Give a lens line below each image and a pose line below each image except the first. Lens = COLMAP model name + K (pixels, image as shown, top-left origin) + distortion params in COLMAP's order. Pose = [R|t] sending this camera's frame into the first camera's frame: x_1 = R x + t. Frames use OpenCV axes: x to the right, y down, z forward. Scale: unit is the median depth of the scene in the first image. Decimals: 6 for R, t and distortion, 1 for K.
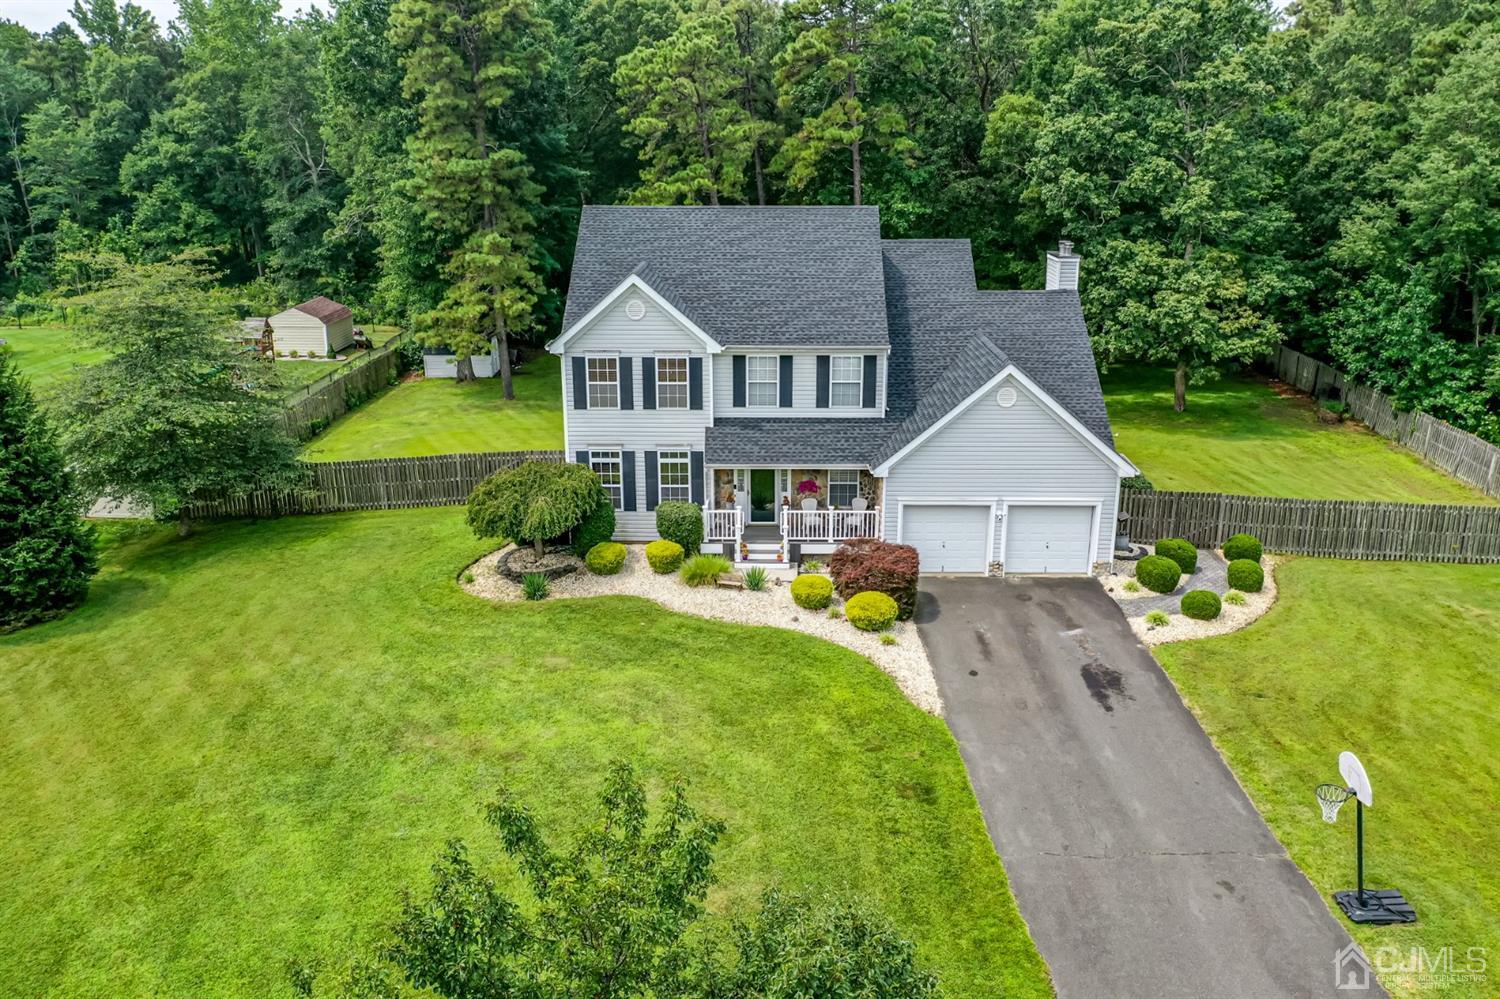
lens RADIAL K [[1188.3, 0, 750.0], [0, 1188.3, 499.5], [0, 0, 1]] dist [-0.001543, 0.006831]
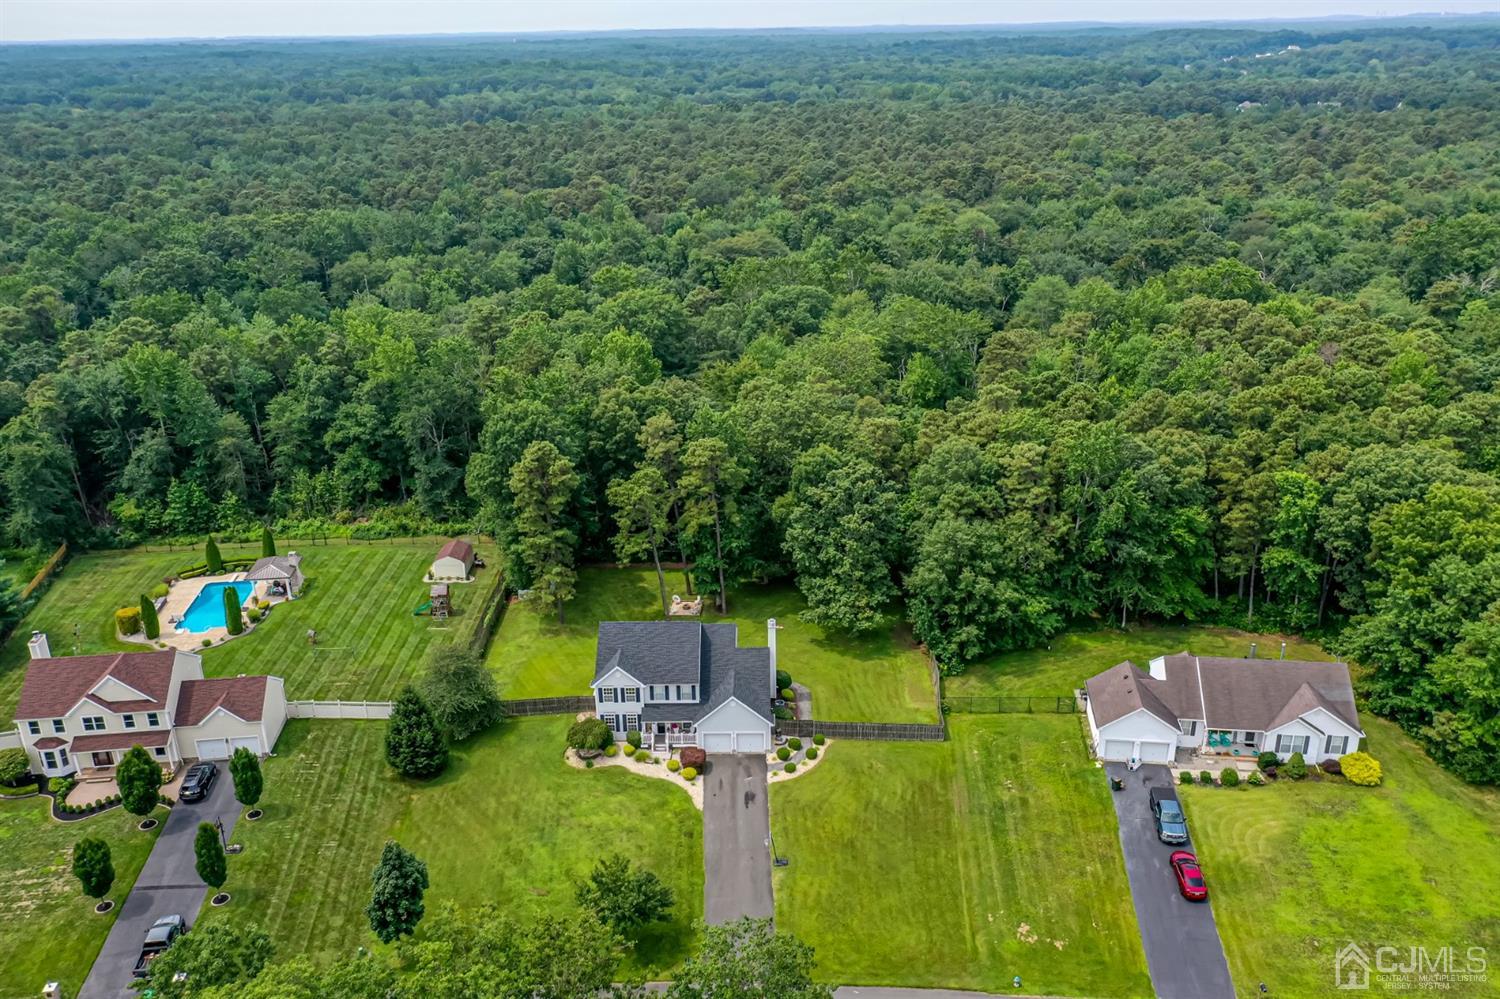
lens RADIAL K [[1188.5, 0, 750.0], [0, 1188.5, 499.5], [0, 0, 1]] dist [0.012379, 0.003606]
pose [[0.999858, -0.015997, 0.005207, 0.243030], [0.015552, 0.996949, 0.076496, -0.849882], [-0.006414, -0.076404, 0.997056, -2.099417]]
